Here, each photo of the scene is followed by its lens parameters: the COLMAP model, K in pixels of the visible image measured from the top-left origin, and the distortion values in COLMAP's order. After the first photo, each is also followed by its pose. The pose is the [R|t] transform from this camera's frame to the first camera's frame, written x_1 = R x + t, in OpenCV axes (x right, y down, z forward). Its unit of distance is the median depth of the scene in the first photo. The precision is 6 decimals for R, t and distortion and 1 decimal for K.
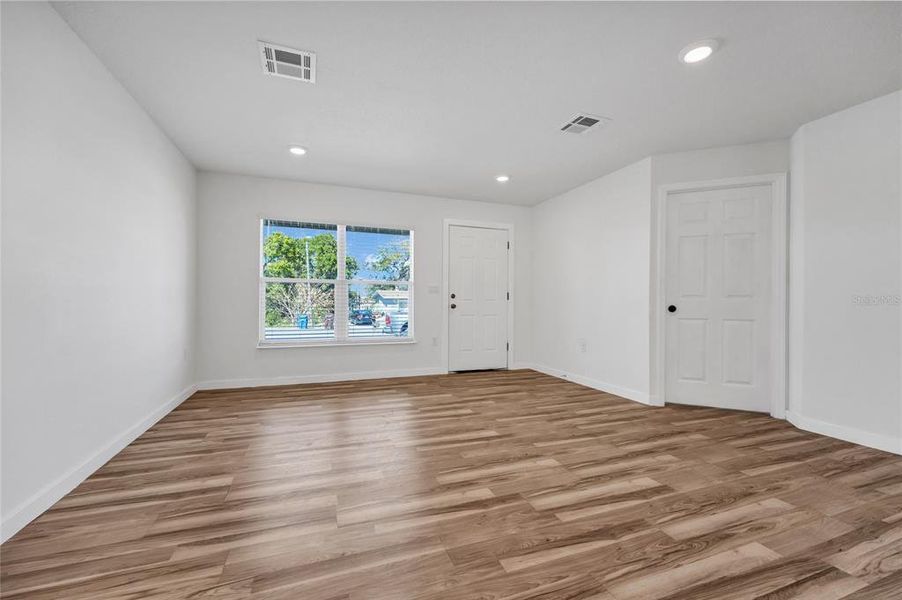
lens RADIAL K [[401.9, 0, 438.9], [0, 401.9, 306.8], [0, 0, 1]] dist [-0.003559, -0.000405]
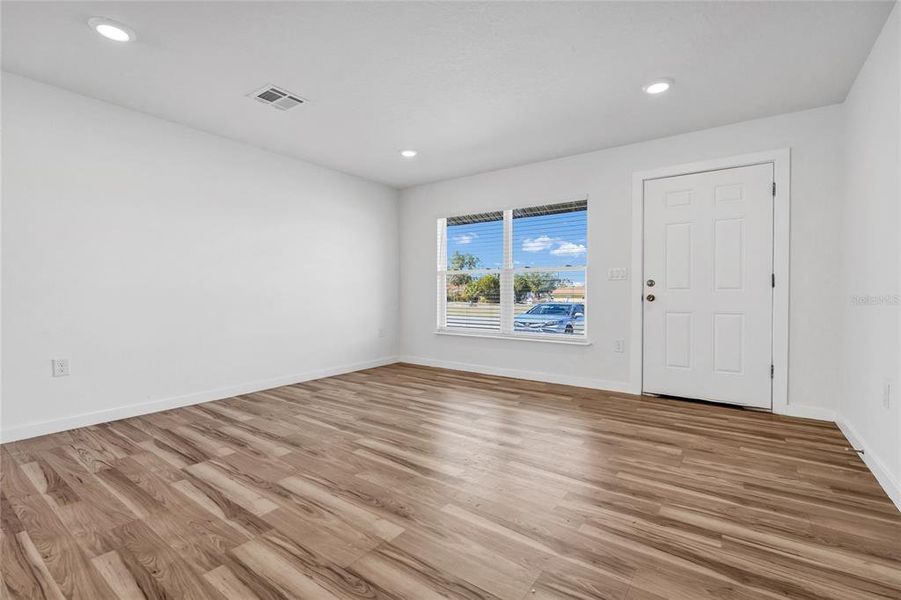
lens RADIAL K [[401.5, 0, 456.0], [0, 401.5, 300.0], [0, 0, 1]] dist [-0.003559, -0.000405]
pose [[0.537762, 0.010242, -0.843035, 0.823832], [-0.008158, 0.999943, 0.006945, 0.000491], [0.843057, 0.003143, 0.537814, 0.678497]]
